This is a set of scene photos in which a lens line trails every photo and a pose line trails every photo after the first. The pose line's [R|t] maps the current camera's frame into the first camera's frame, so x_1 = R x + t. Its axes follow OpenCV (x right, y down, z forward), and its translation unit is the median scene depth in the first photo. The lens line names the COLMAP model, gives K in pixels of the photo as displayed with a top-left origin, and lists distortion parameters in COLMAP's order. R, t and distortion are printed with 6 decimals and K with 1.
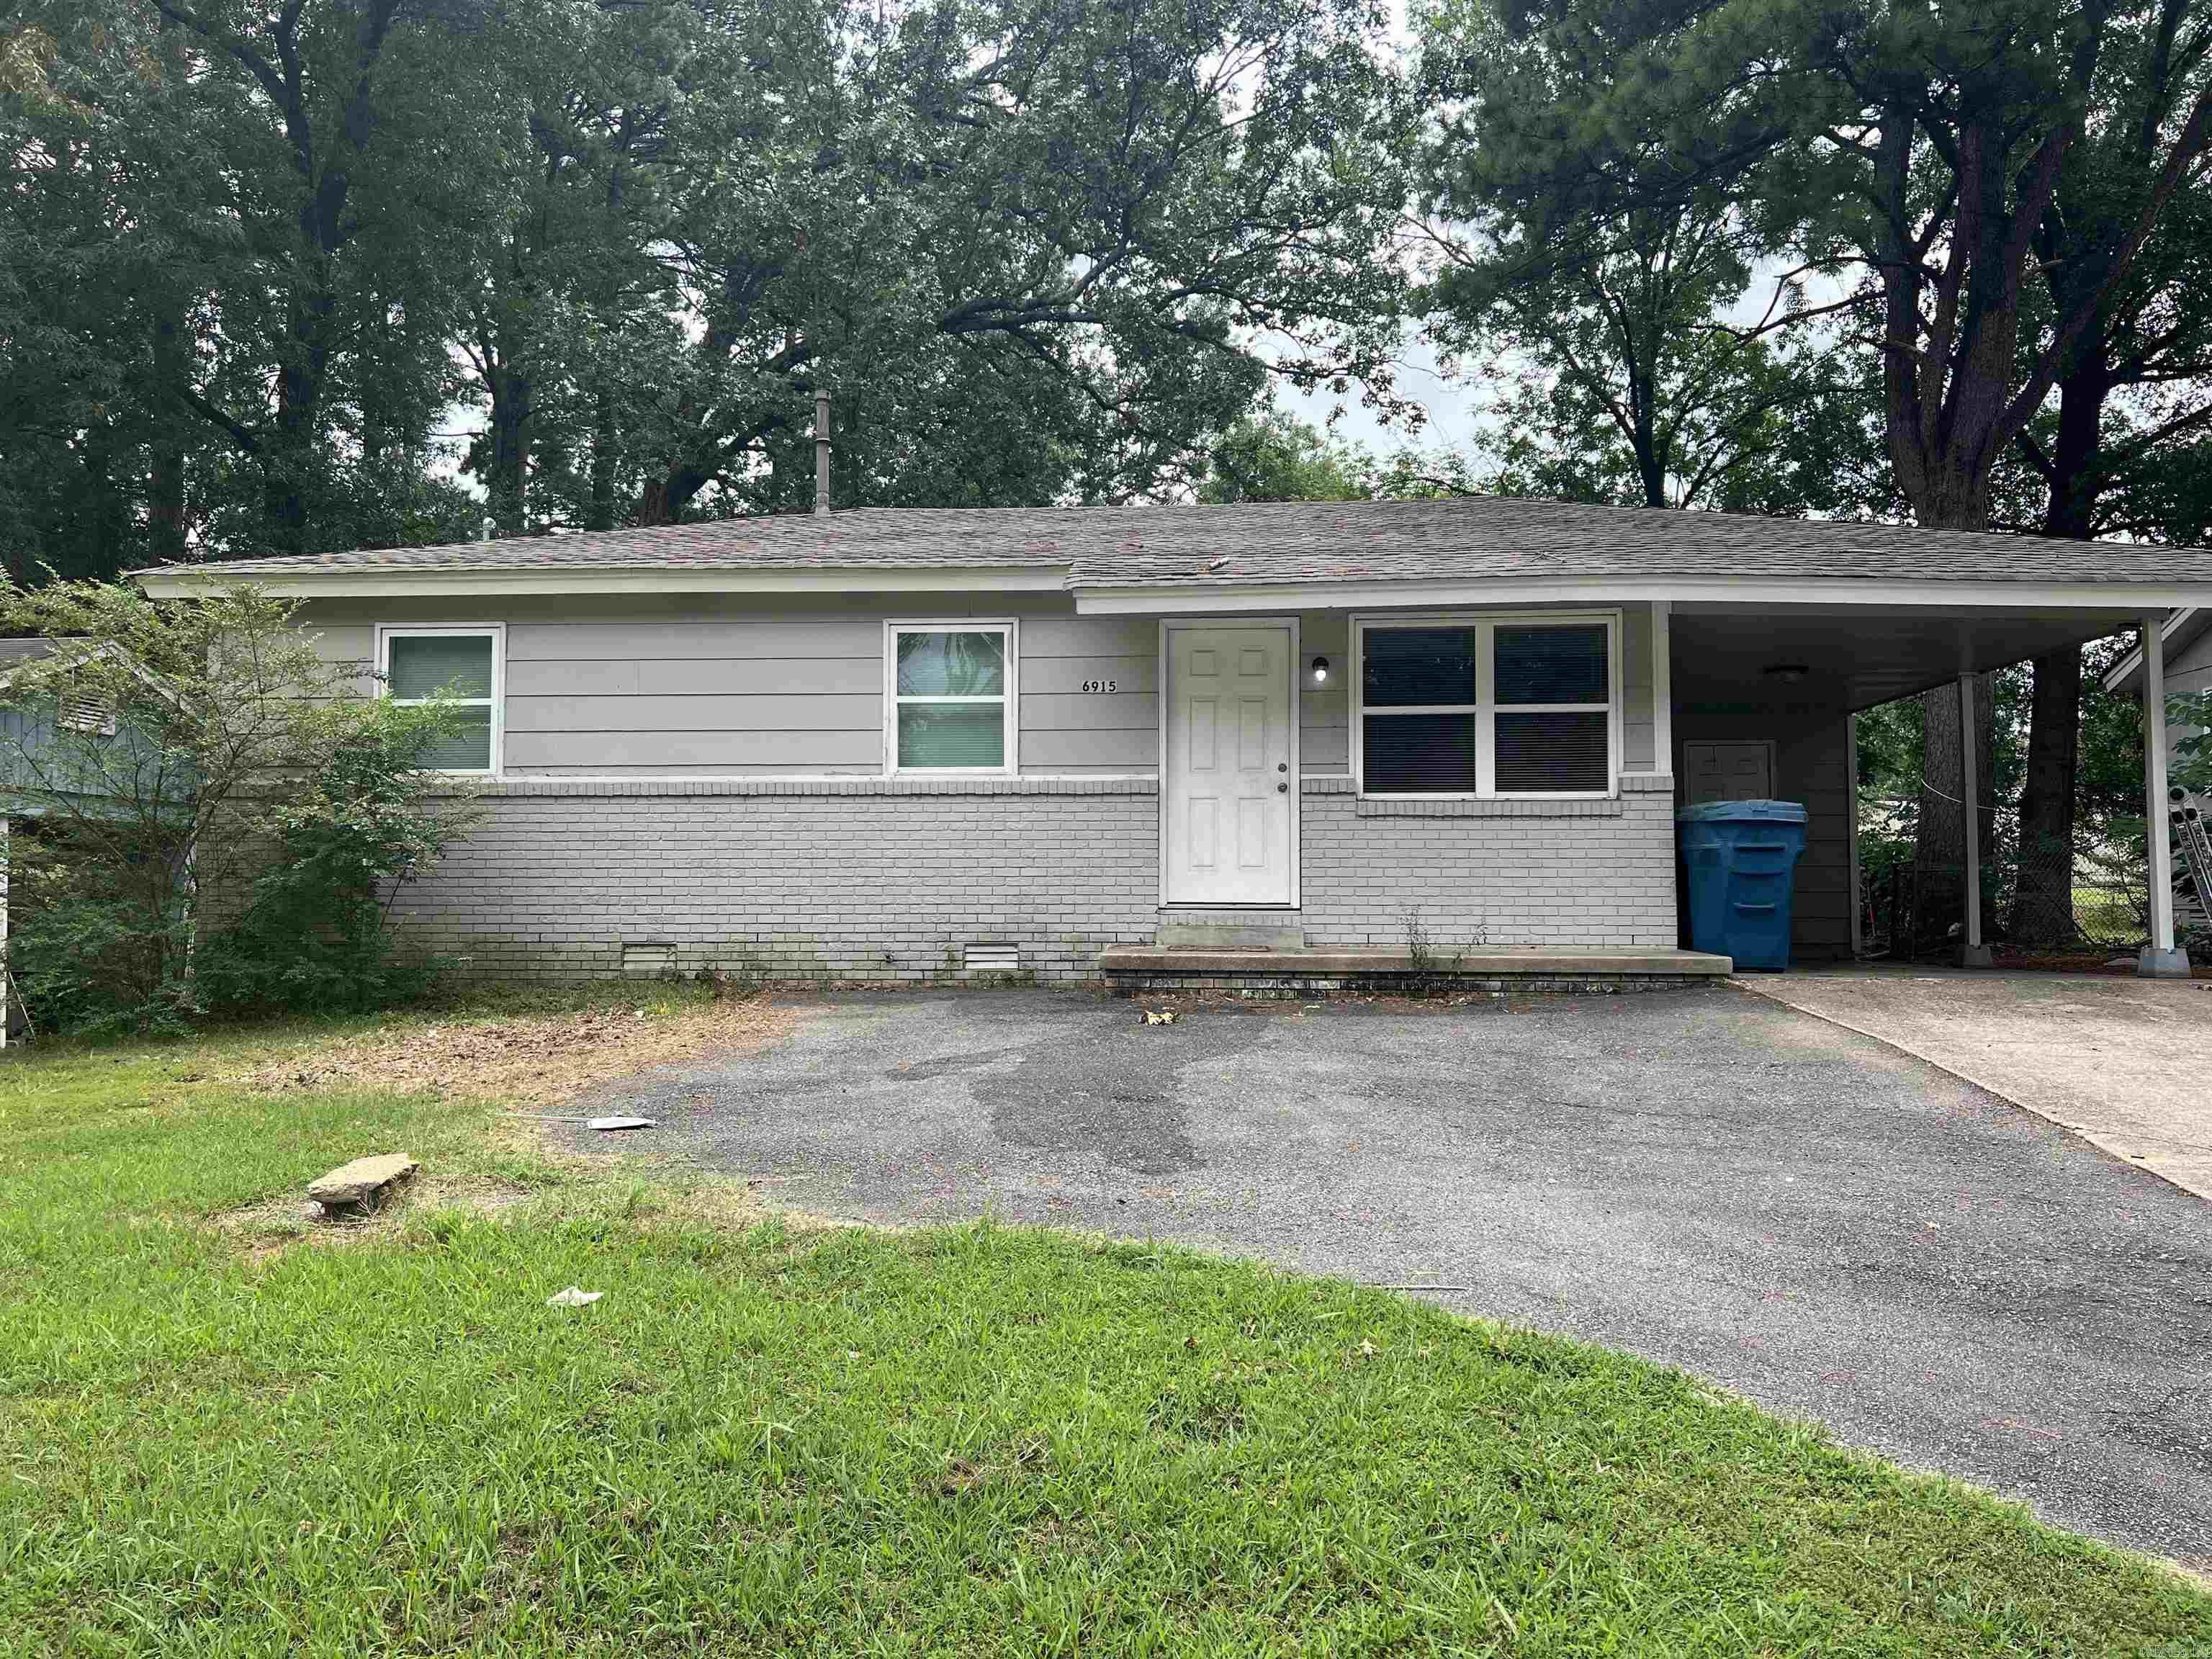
lens RADIAL K [[1668.1, 0, 1106.0], [0, 1668.1, 829.5], [0, 0, 1]] dist [0.009490, 0.001278]
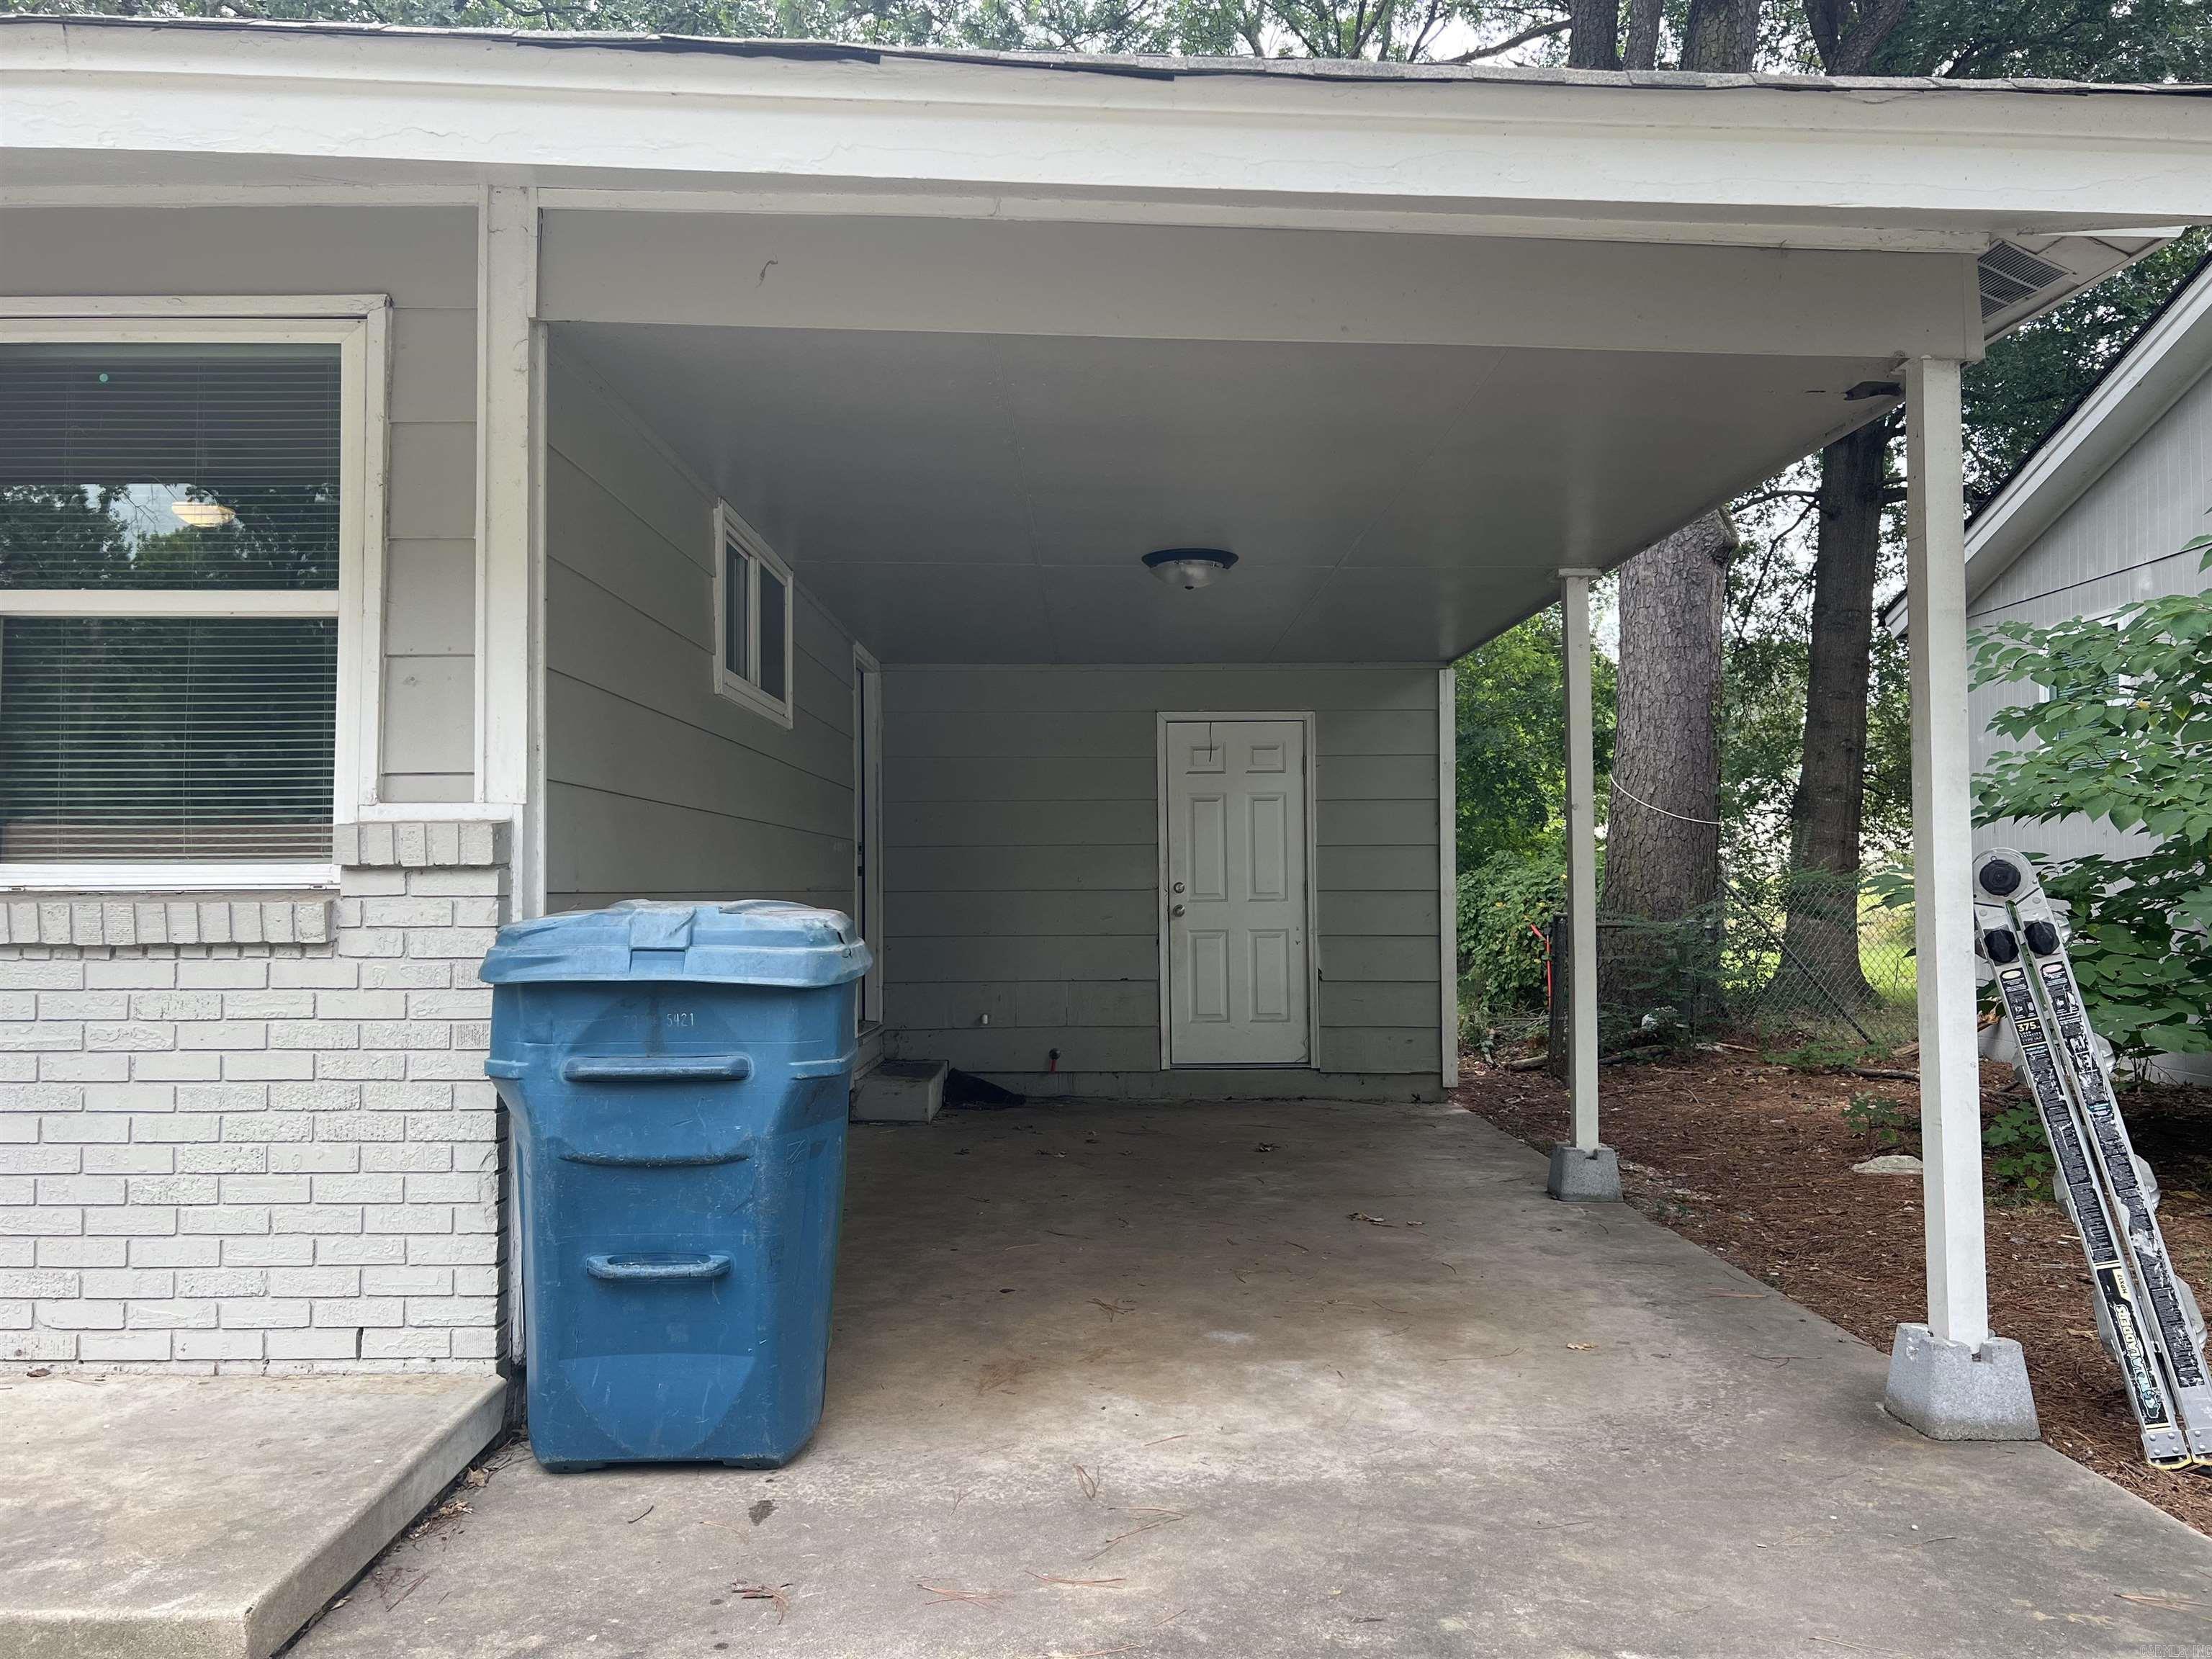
lens RADIAL K [[1668.1, 0, 1106.0], [0, 1668.1, 829.5], [0, 0, 1]] dist [0.009490, 0.001278]
pose [[0.996787, -0.004039, 0.079999, 0.430405], [0.002648, 0.999844, 0.017485, -0.035744], [-0.080057, -0.017217, 0.996642, 0.674563]]
